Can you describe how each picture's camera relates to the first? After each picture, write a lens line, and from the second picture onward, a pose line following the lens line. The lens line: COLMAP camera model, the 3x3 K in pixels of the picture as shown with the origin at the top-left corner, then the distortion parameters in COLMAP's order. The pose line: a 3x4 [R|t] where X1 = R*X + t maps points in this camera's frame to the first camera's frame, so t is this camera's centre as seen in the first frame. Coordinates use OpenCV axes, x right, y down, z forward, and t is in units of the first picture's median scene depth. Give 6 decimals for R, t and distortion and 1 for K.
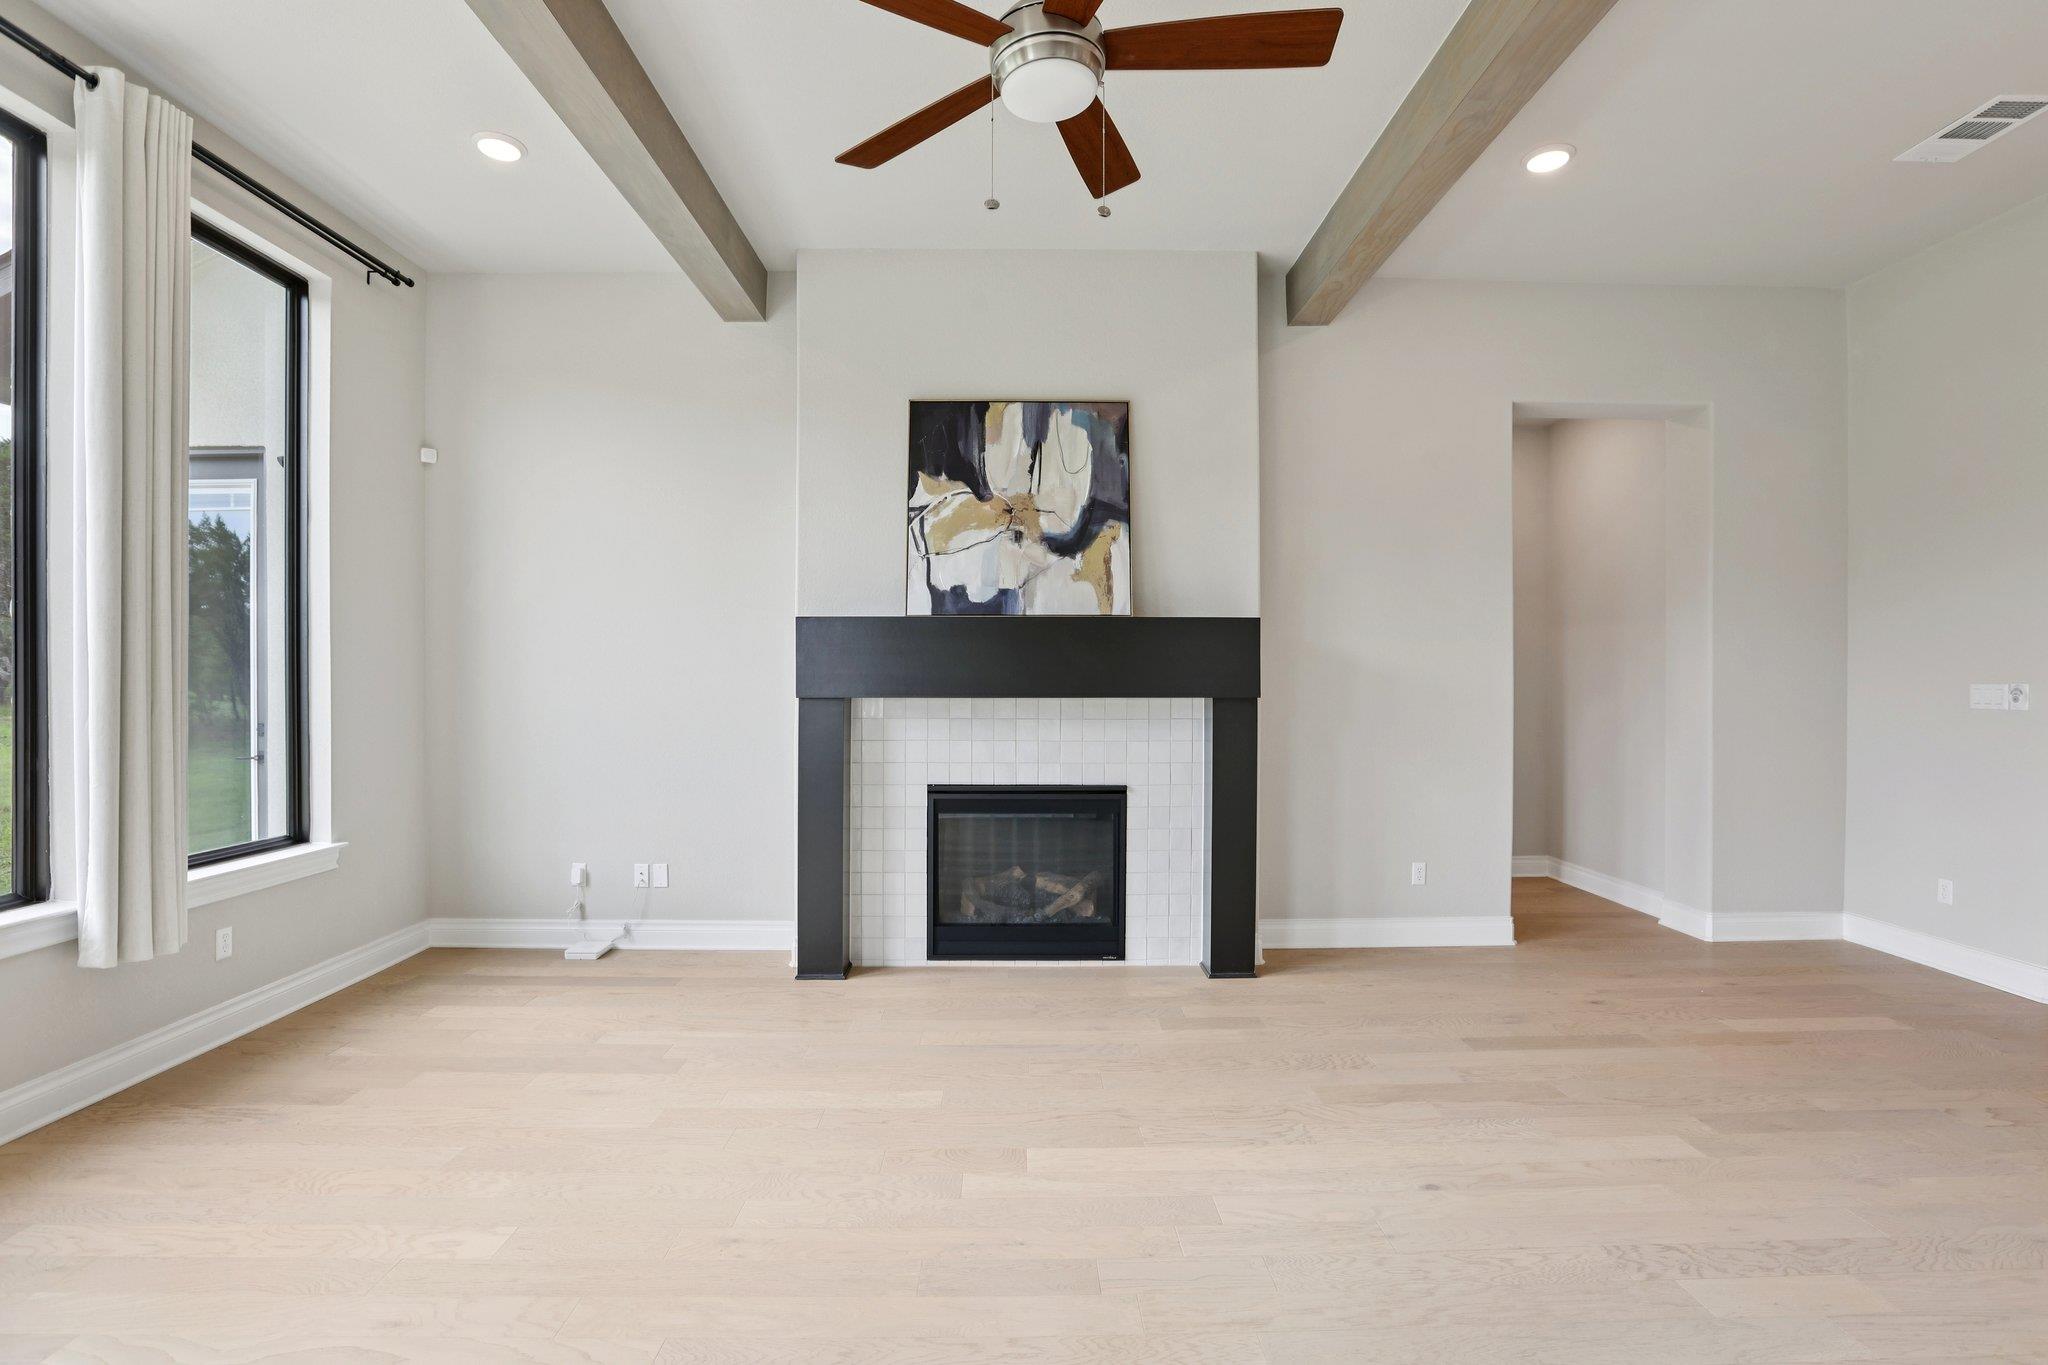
lens RADIAL K [[919.8, 0, 1028.2], [0, 919.8, 693.8], [0, 0, 1]] dist [-0.017645, 0.000768]
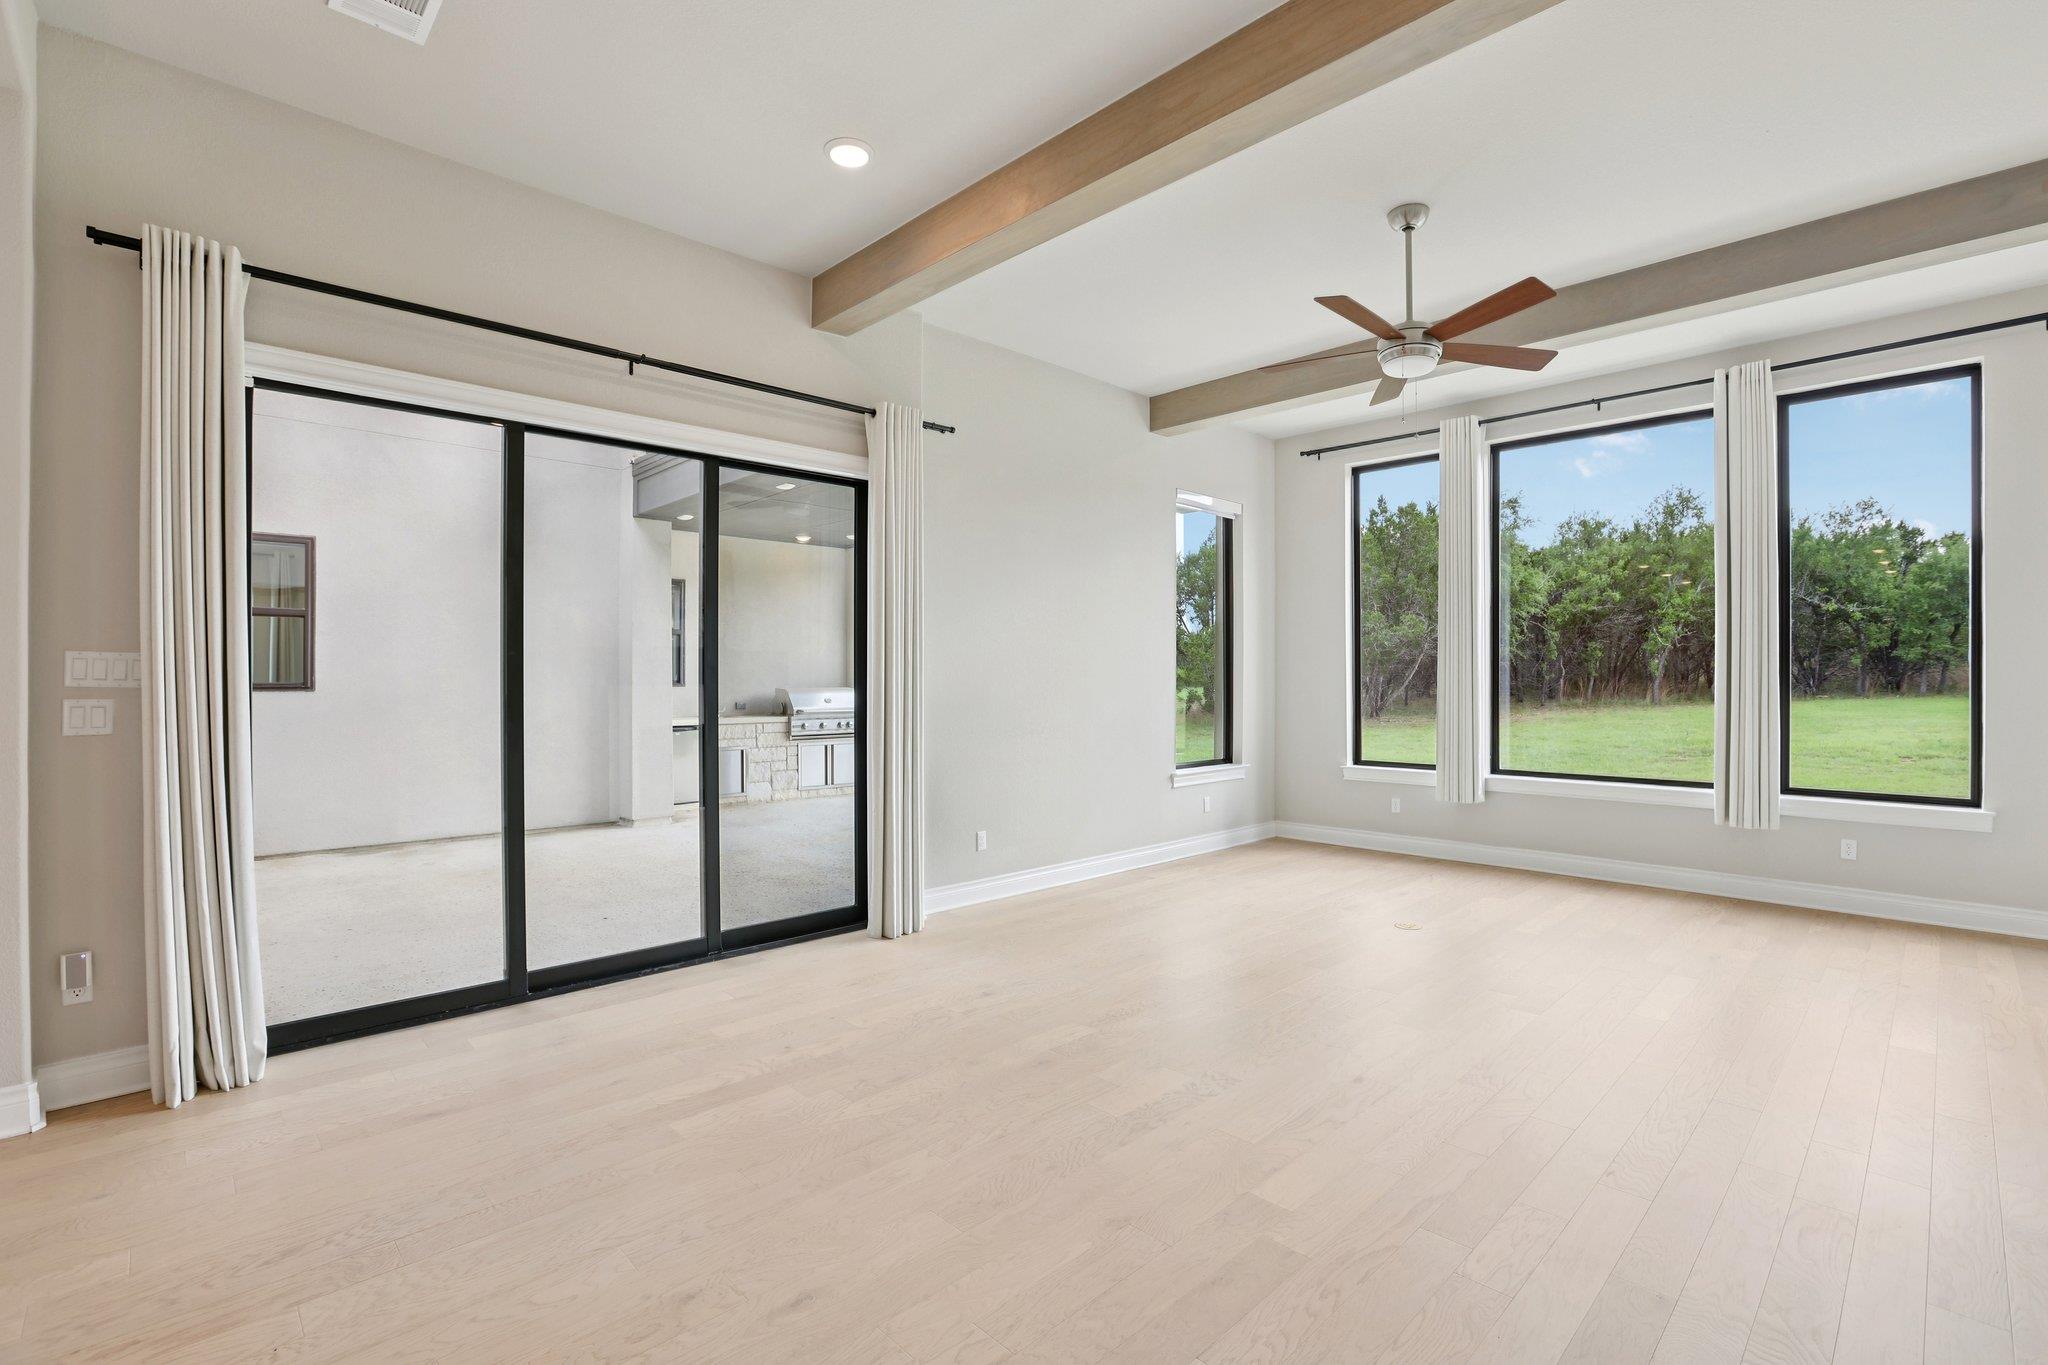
lens RADIAL K [[919.8, 0, 1022.9], [0, 919.8, 684.8], [0, 0, 1]] dist [-0.017645, 0.000768]
pose [[-0.736542, 0.000934, -0.676391, 1.577169], [-0.002348, 0.999989, 0.003938, -0.012988], [0.676387, 0.004489, -0.736533, 1.555917]]
